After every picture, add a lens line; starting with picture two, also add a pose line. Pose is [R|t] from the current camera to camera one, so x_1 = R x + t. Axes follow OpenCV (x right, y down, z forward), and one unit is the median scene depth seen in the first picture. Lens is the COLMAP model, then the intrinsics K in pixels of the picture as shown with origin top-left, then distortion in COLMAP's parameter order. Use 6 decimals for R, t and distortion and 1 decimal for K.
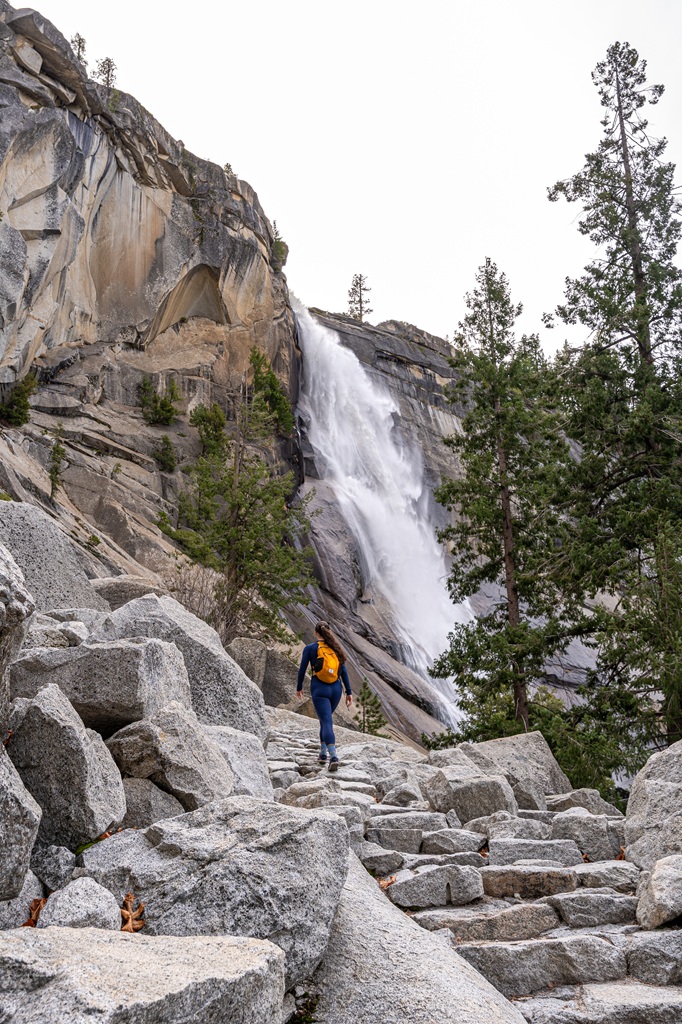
lens RADIAL K [[867.6, 0, 341.9], [0, 867.6, 519.9], [0, 0, 1]] dist [-0.019633, 0.021133]
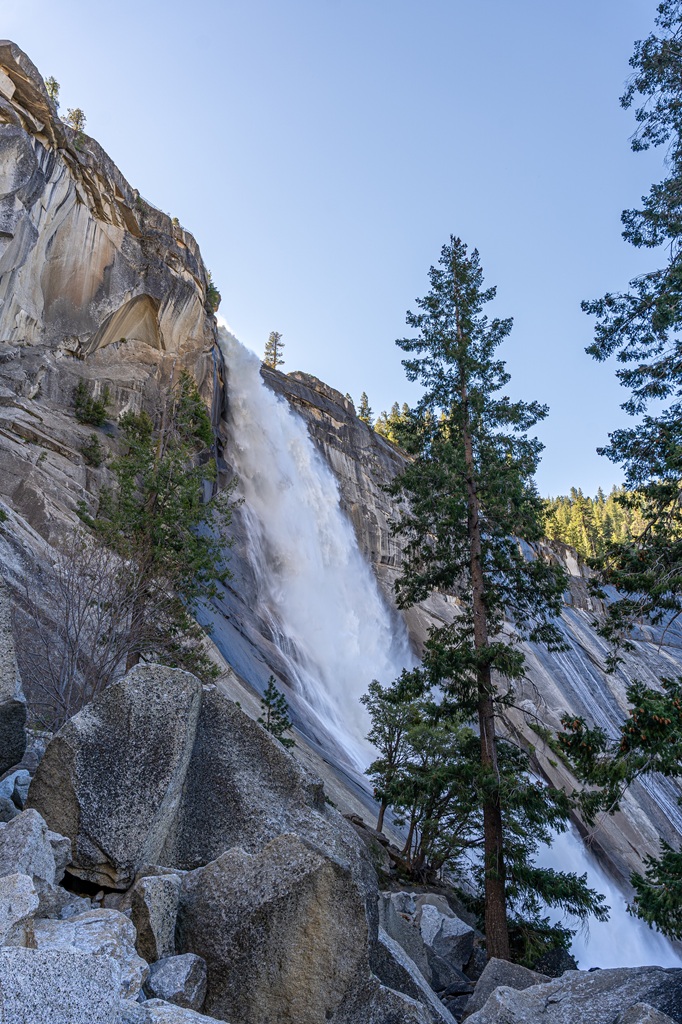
lens RADIAL K [[669.0, 0, 338.4], [0, 669.0, 509.6], [0, 0, 1]] dist [0.000179, -0.009476]
pose [[0.985005, 0.092491, 0.145637, -0.014703], [-0.086097, 0.995050, -0.049624, 0.012083], [-0.149506, 0.036341, 0.988093, 0.121158]]
